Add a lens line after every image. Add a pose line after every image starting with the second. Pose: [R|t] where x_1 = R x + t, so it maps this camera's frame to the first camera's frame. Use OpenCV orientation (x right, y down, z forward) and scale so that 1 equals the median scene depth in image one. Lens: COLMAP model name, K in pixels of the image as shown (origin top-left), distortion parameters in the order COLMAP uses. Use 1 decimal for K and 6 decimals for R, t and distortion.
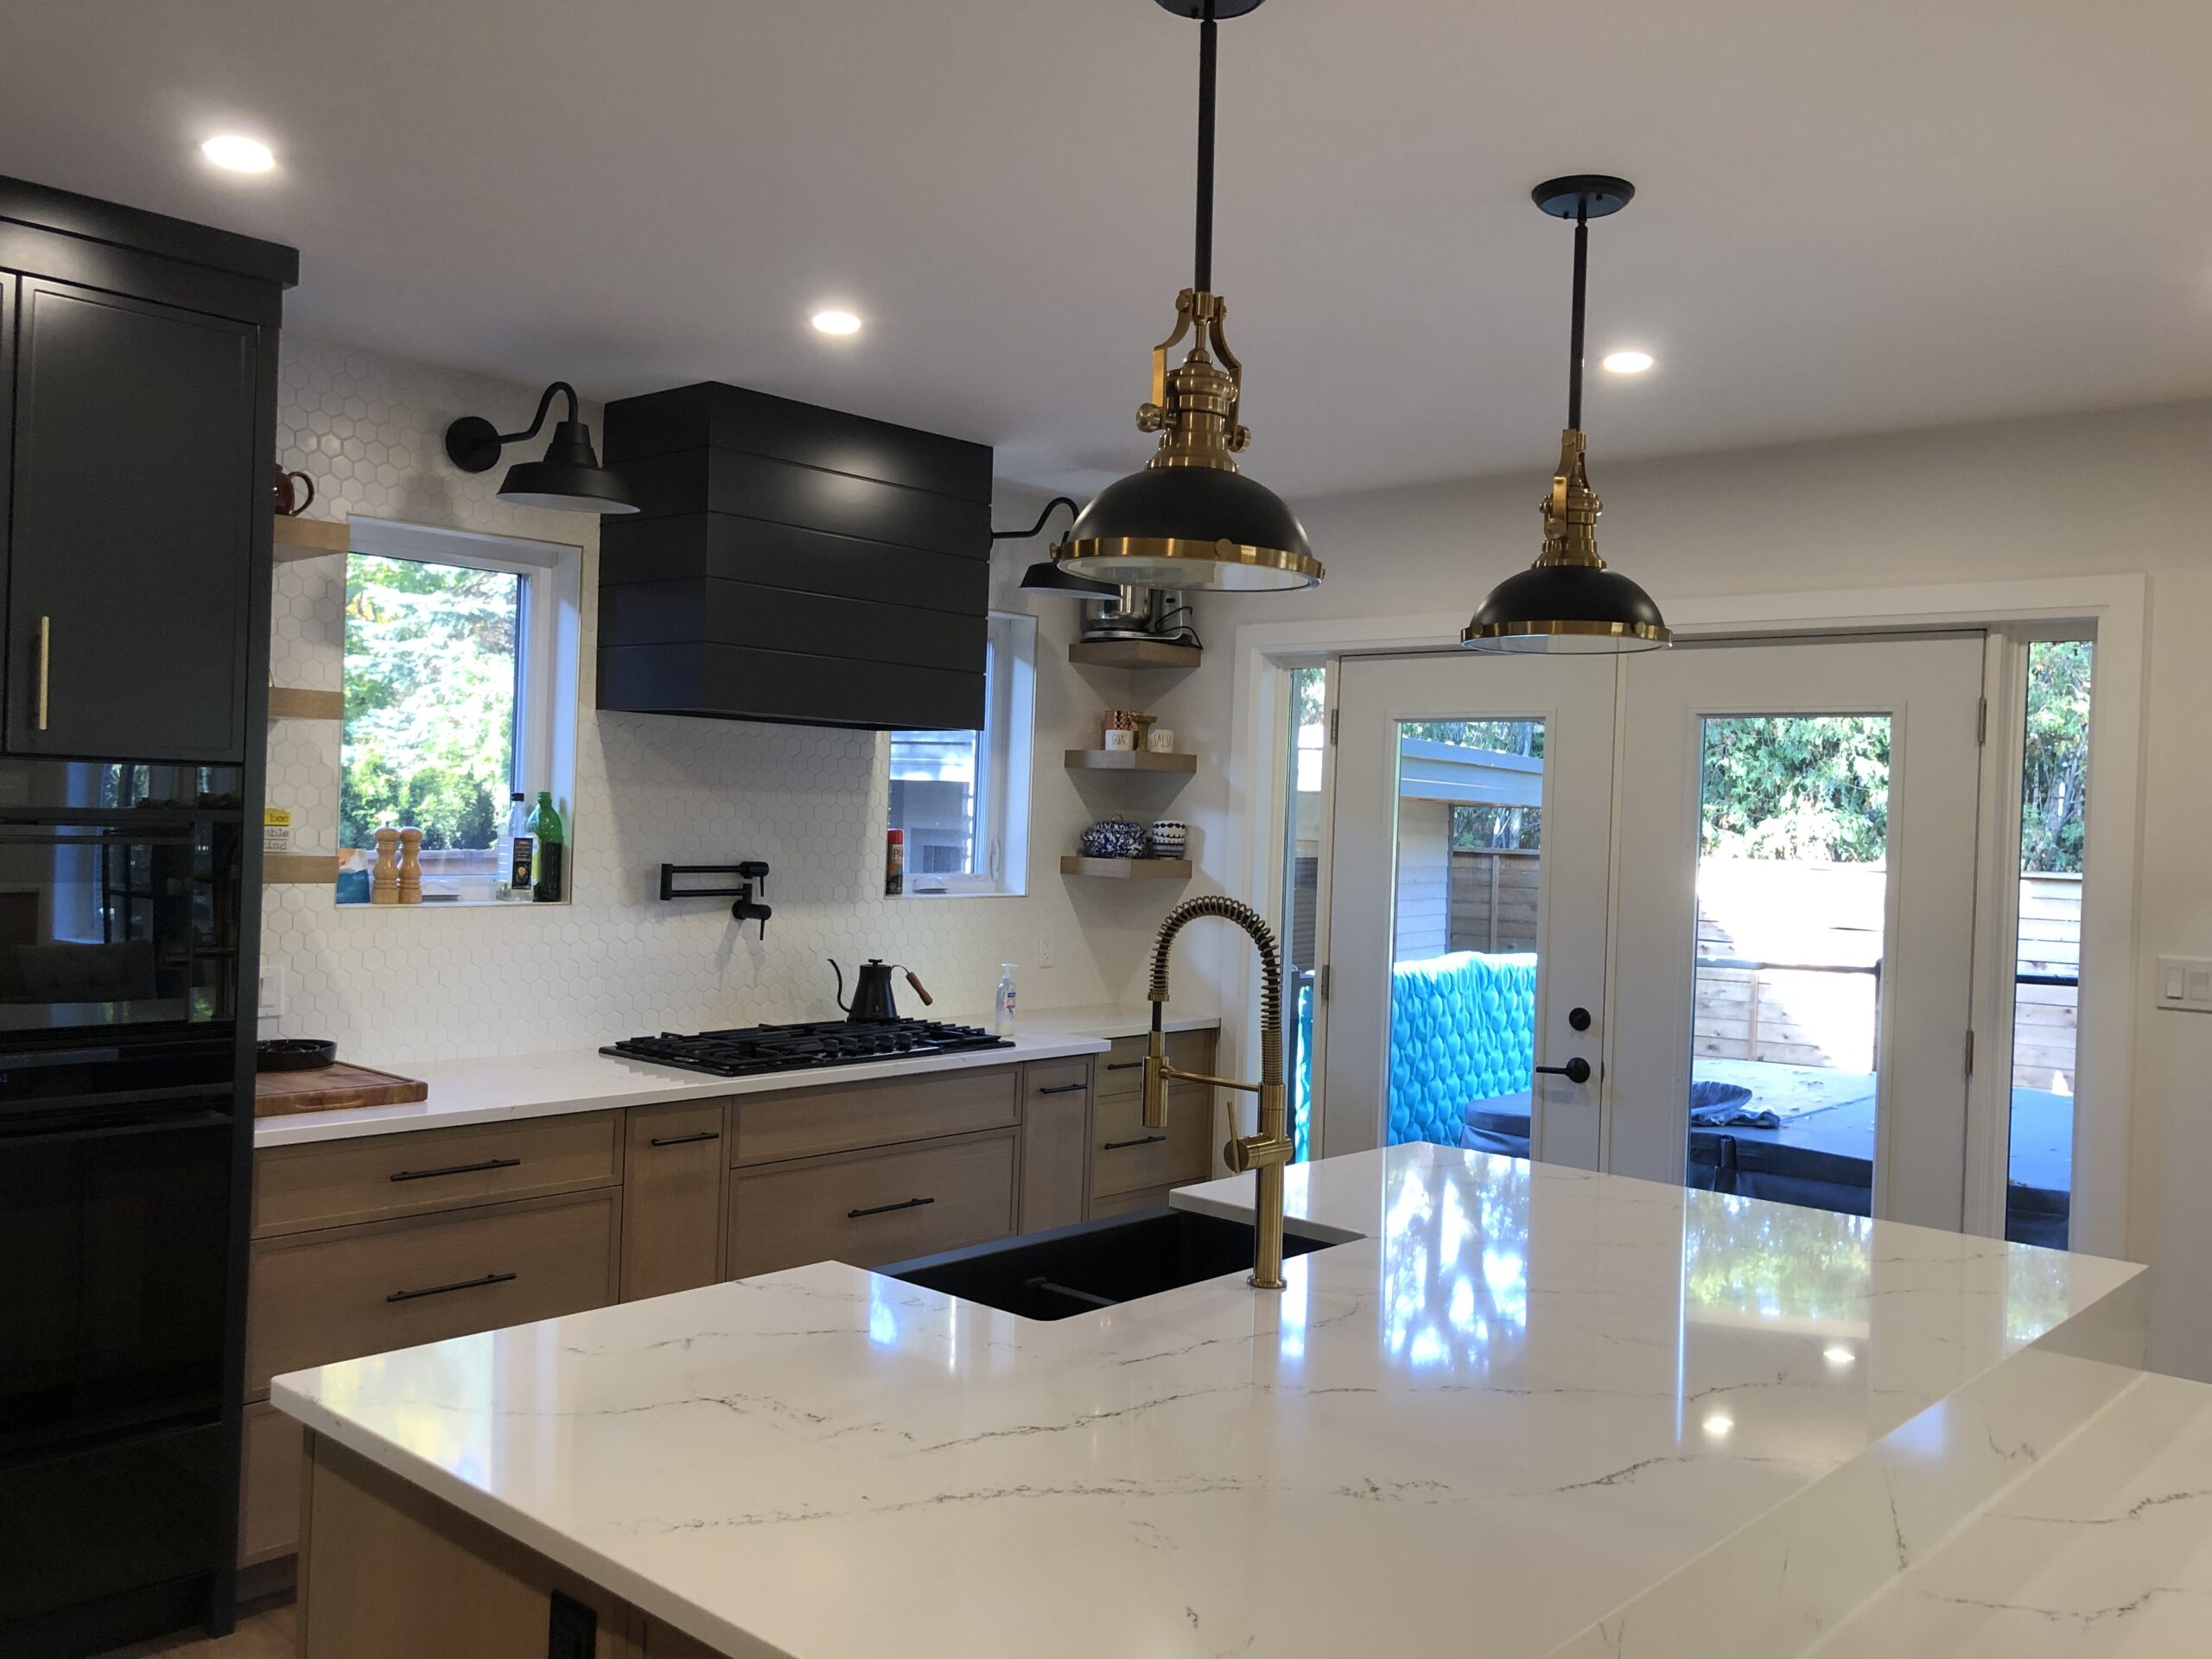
lens RADIAL K [[1802.4, 0, 1106.0], [0, 1802.4, 829.5], [0, 0, 1]] dist [0.091037, -0.236335]
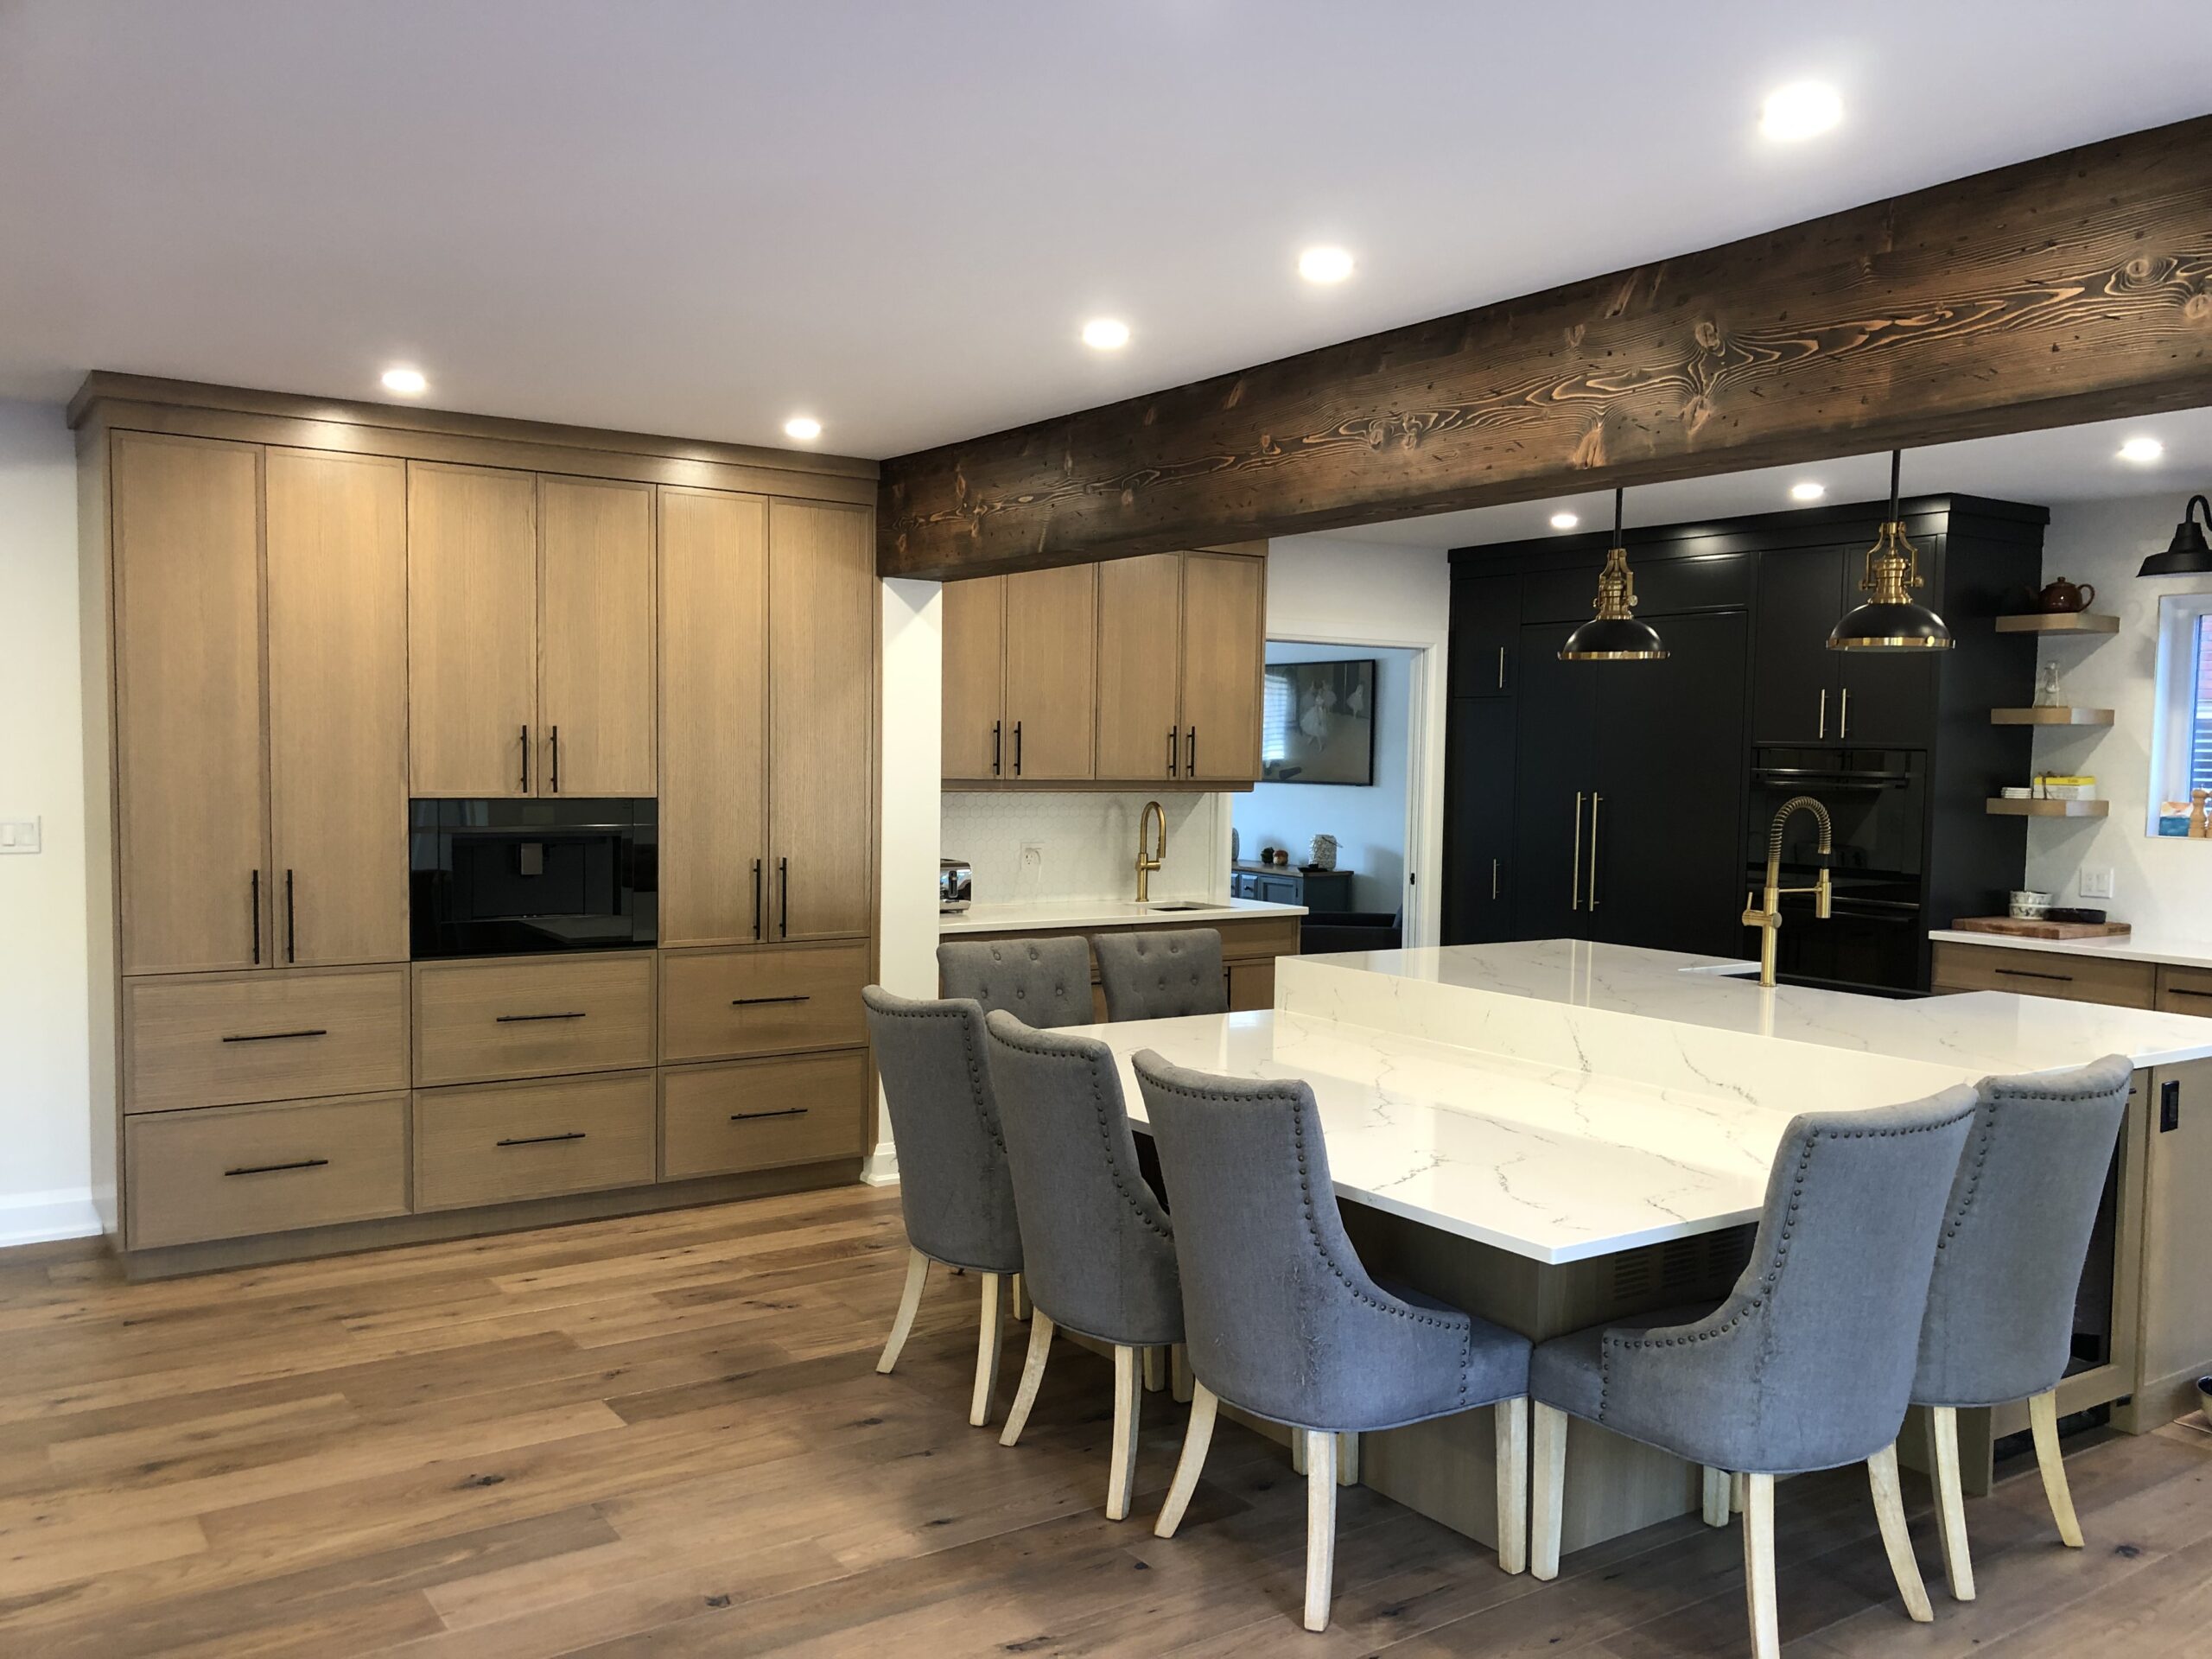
lens RADIAL K [[1812.6, 0, 1126.2], [0, 1812.6, 857.6], [0, 0, 1]] dist [0.022124, -0.016368]
pose [[-0.224452, 0.020125, -0.974277, 1.241688], [-0.034452, 0.998998, 0.028572, 0.041385], [0.973876, 0.039979, -0.223534, 0.416133]]
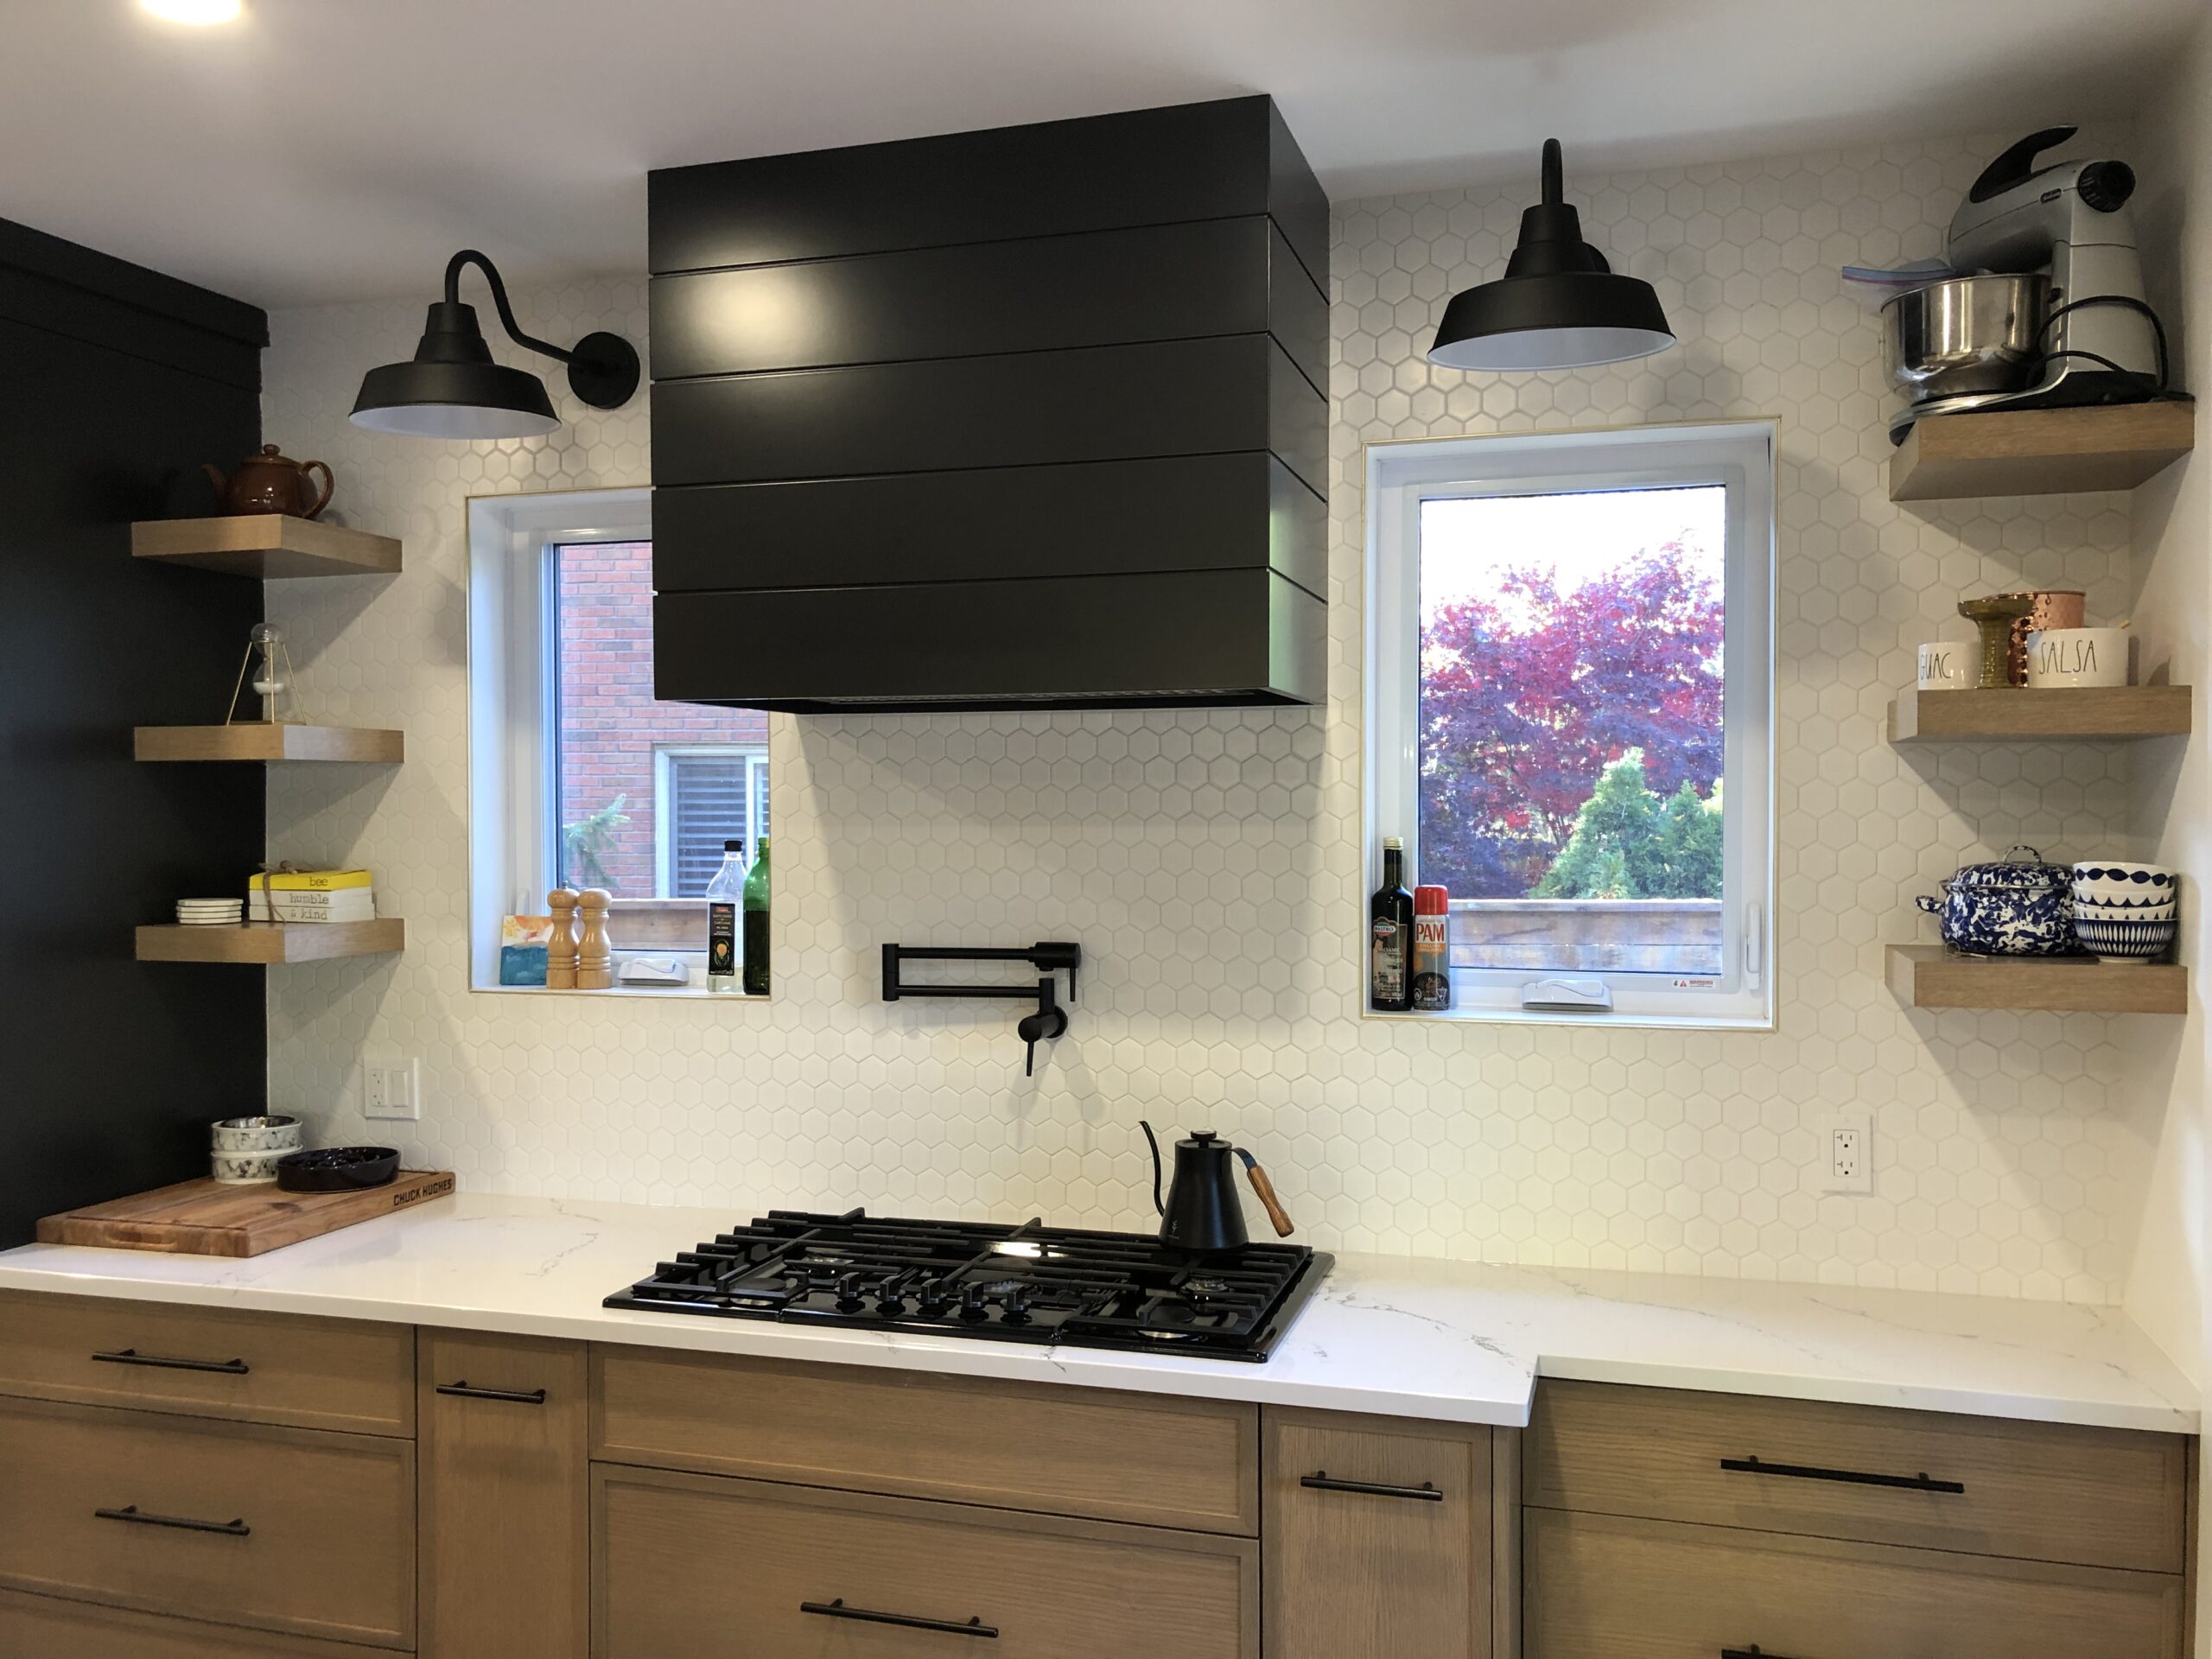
lens RADIAL K [[1817.2, 0, 1100.5], [0, 1817.2, 840.4], [0, 0, 1]] dist [0.074406, -0.123502]
pose [[0.427392, -0.021519, -0.903810, 0.378059], [0.009610, 0.999768, -0.019259, -0.004627], [0.904015, -0.000455, 0.427500, 0.805557]]
